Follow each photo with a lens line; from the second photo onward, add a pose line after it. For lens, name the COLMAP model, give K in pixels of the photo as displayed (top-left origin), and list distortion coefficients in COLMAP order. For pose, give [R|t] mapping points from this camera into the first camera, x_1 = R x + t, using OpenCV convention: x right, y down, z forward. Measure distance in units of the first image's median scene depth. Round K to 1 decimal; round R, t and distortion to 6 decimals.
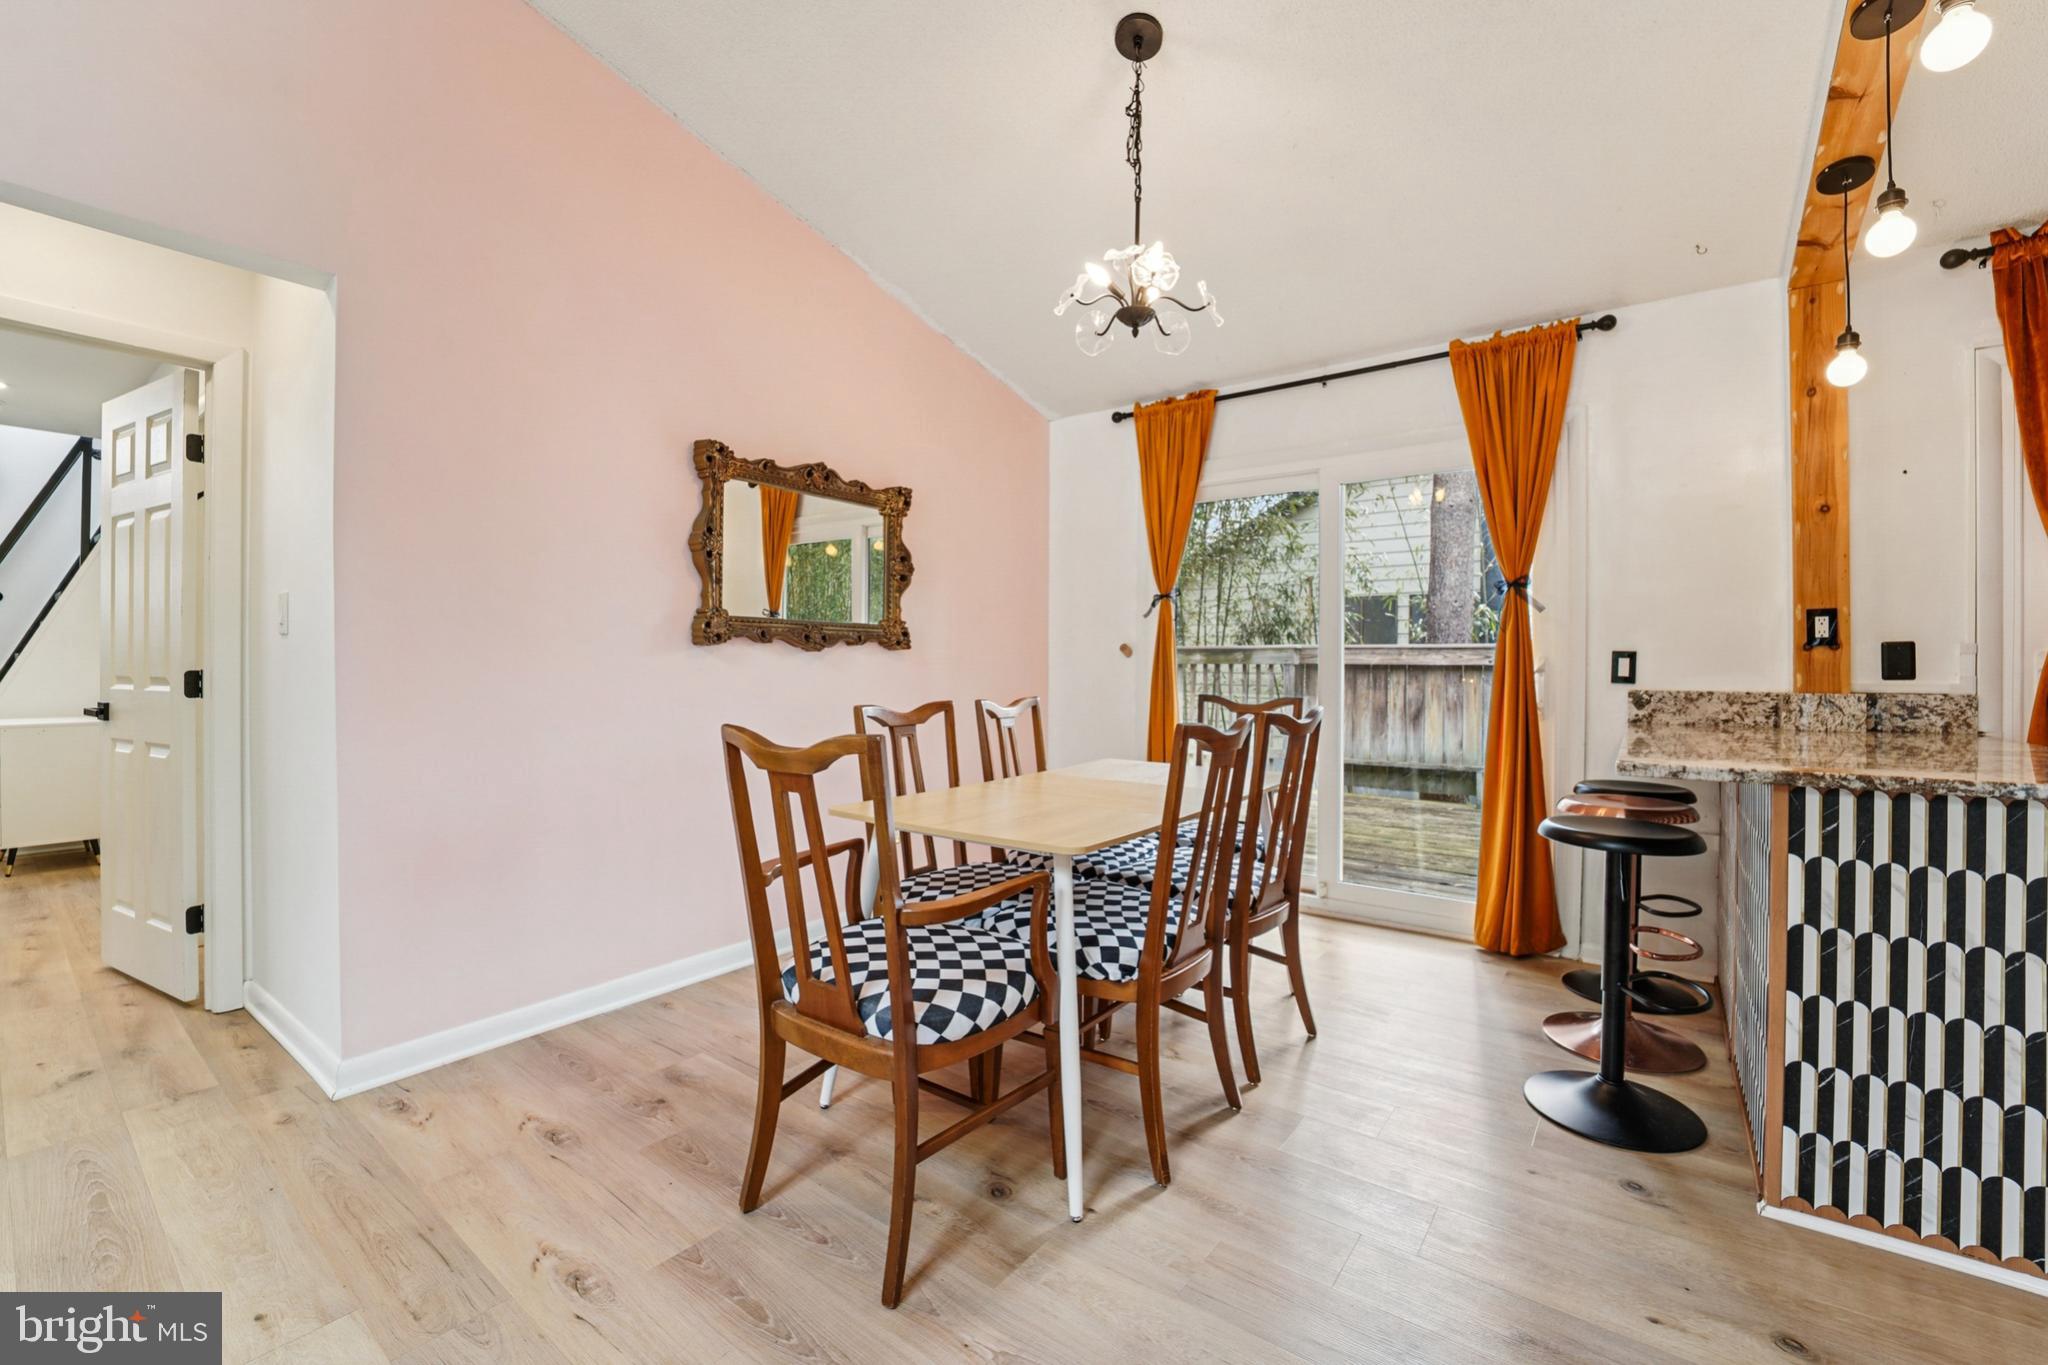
lens RADIAL K [[850.5, 0, 1060.7], [0, 850.5, 677.1], [0, 0, 1]] dist [-0.021360, -0.000703]
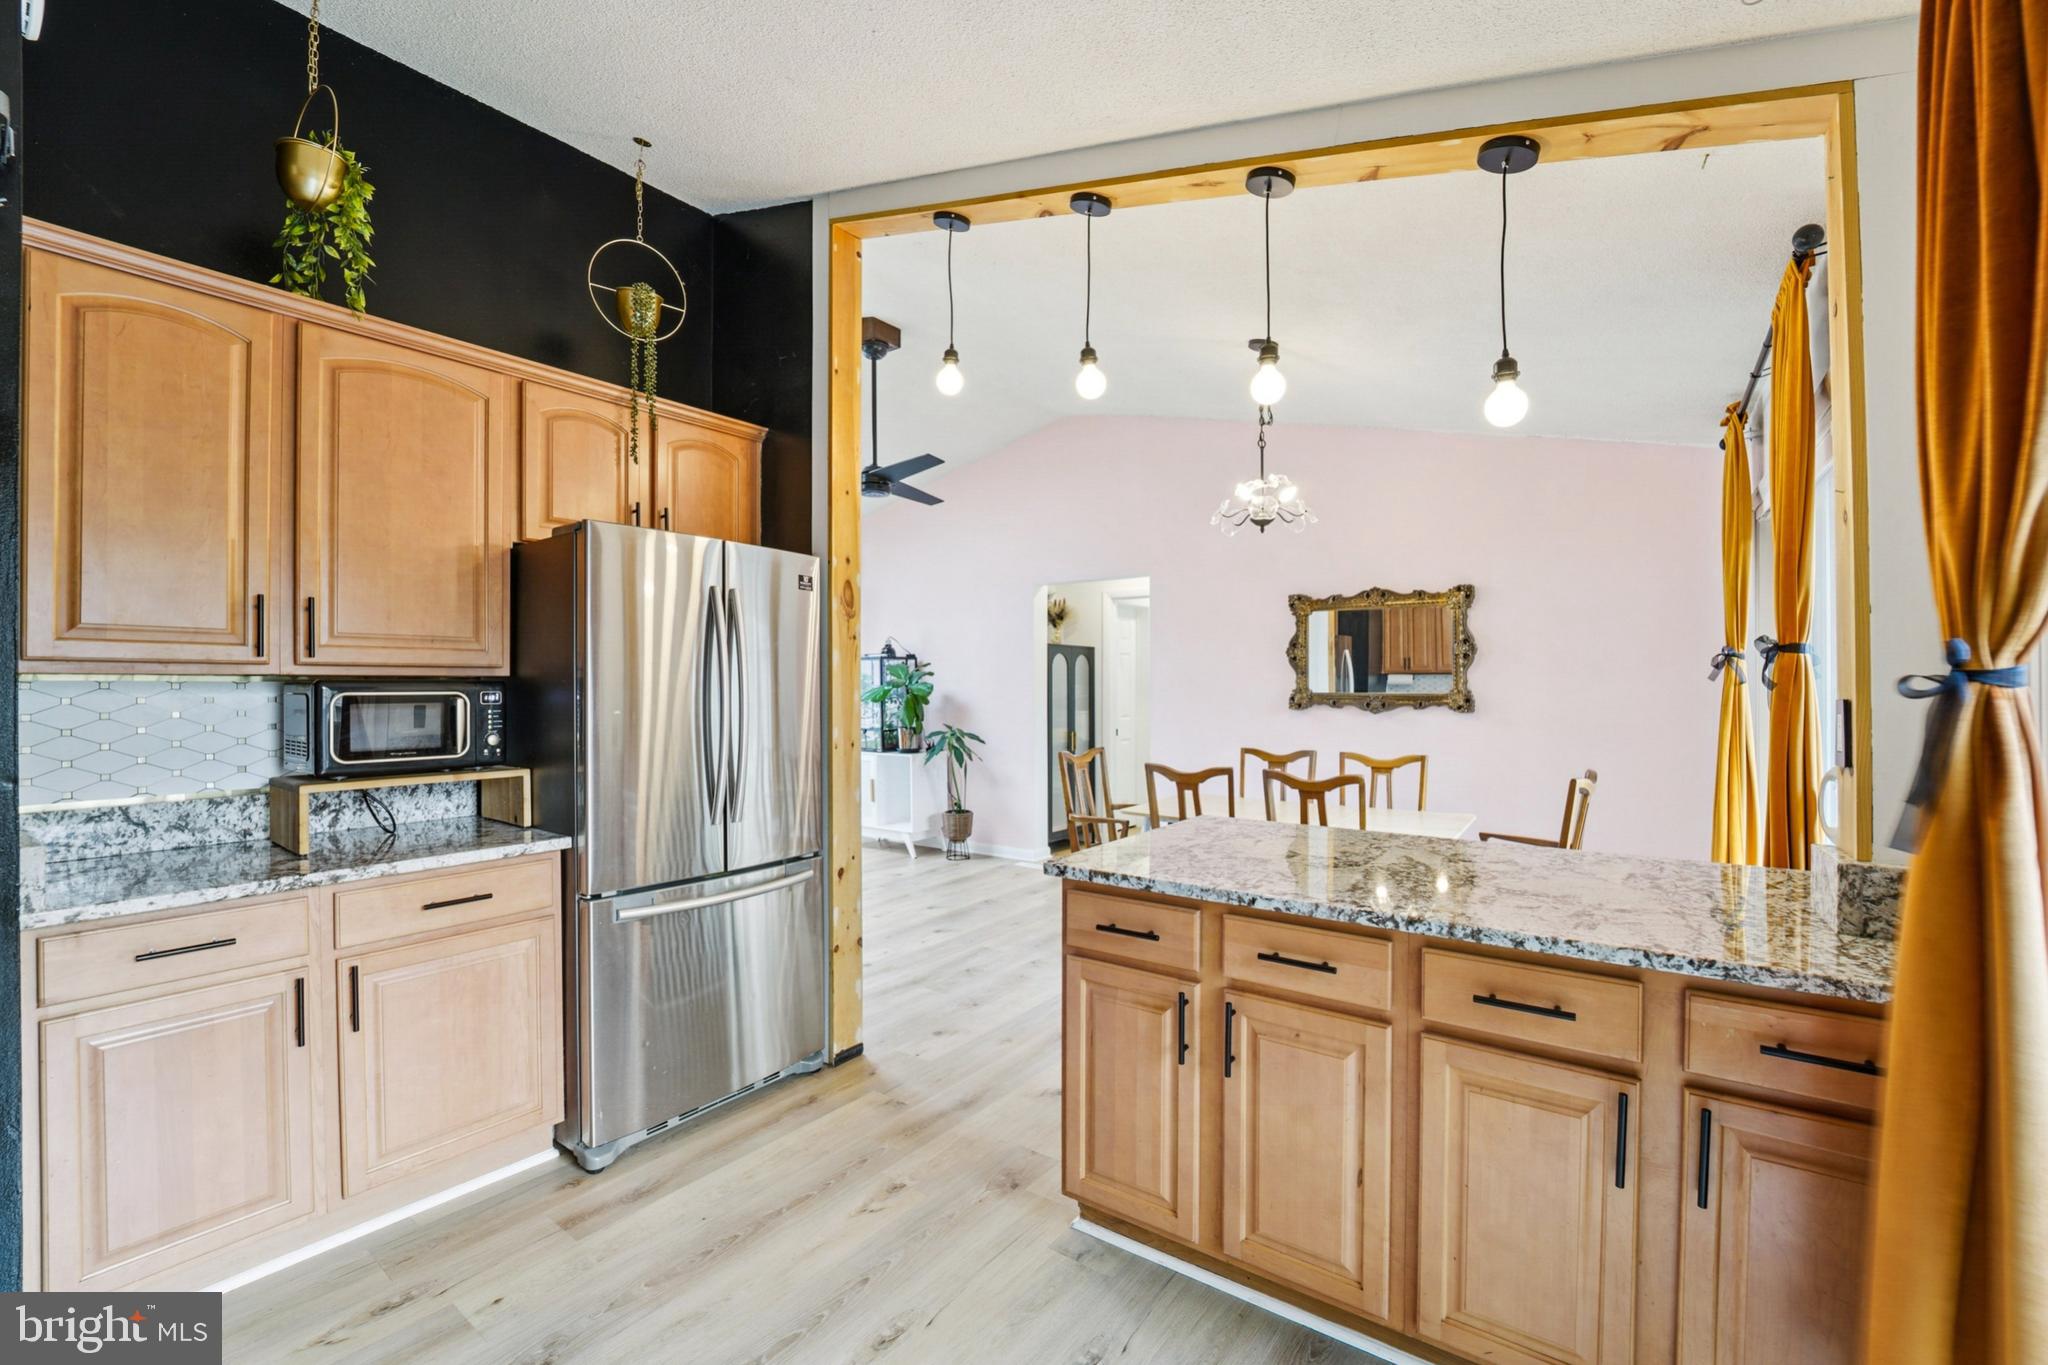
lens RADIAL K [[845.7, 0, 992.8], [0, 845.7, 680.1], [0, 0, 1]] dist [0.000057, -0.000166]
pose [[-0.024938, -0.007838, -0.999658, 1.305329], [-0.010846, 0.999913, -0.007569, -0.075905], [0.999630, 0.010654, -0.025021, 0.392973]]
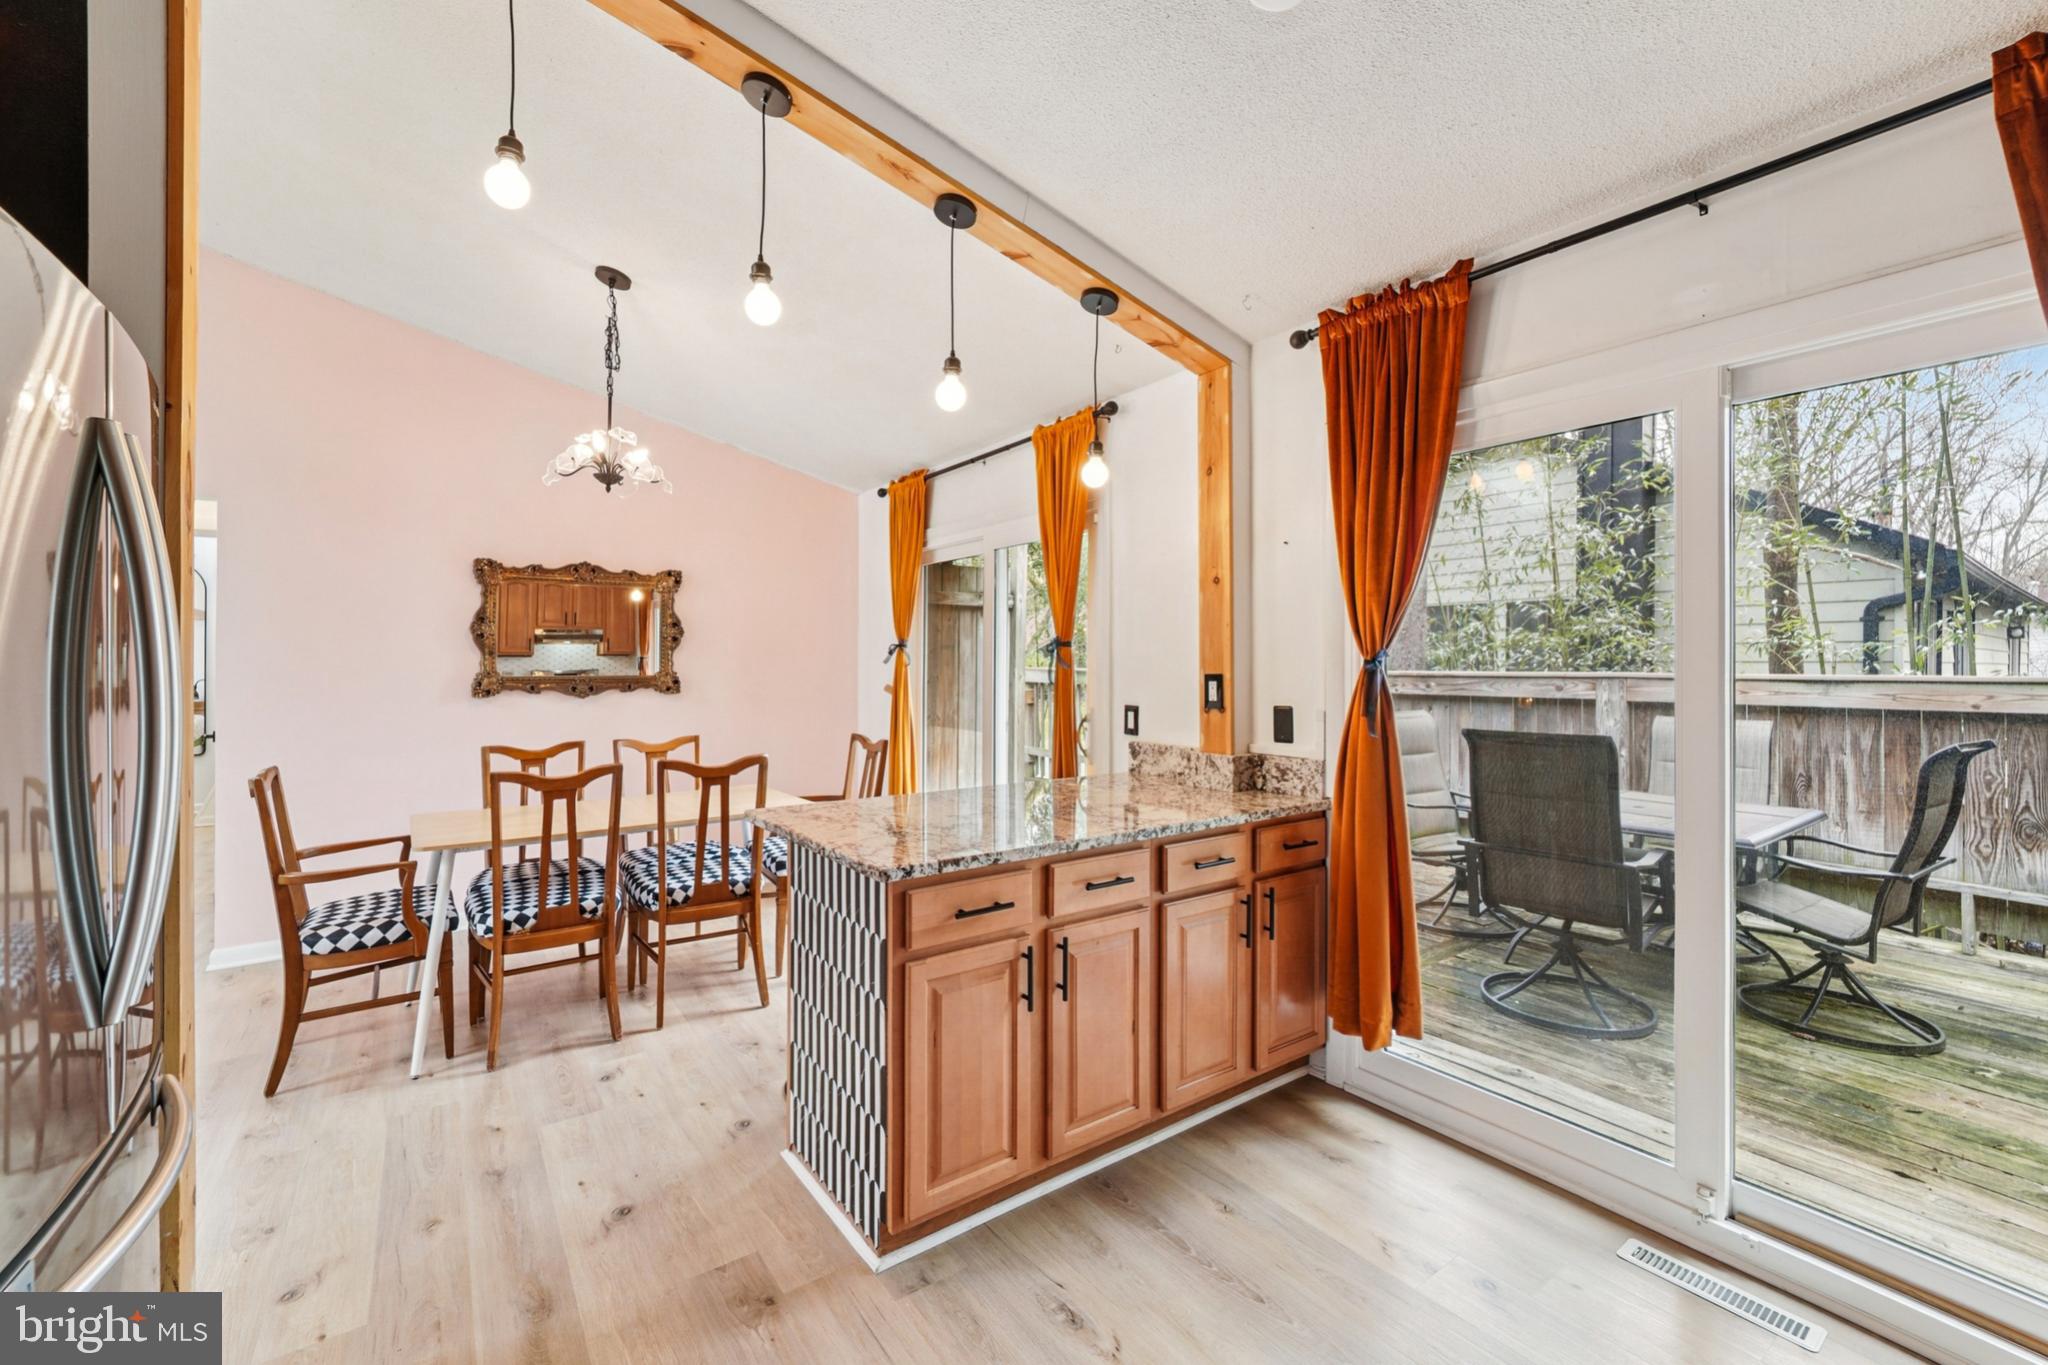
lens RADIAL K [[873.6, 0, 1037.6], [0, 873.6, 669.7], [0, 0, 1]] dist [-0.002020, -0.000254]
pose [[0.947905, -0.004060, -0.318526, 0.928324], [0.001800, 0.999971, -0.007390, -0.070051], [0.318547, 0.006432, 0.947885, -0.118376]]
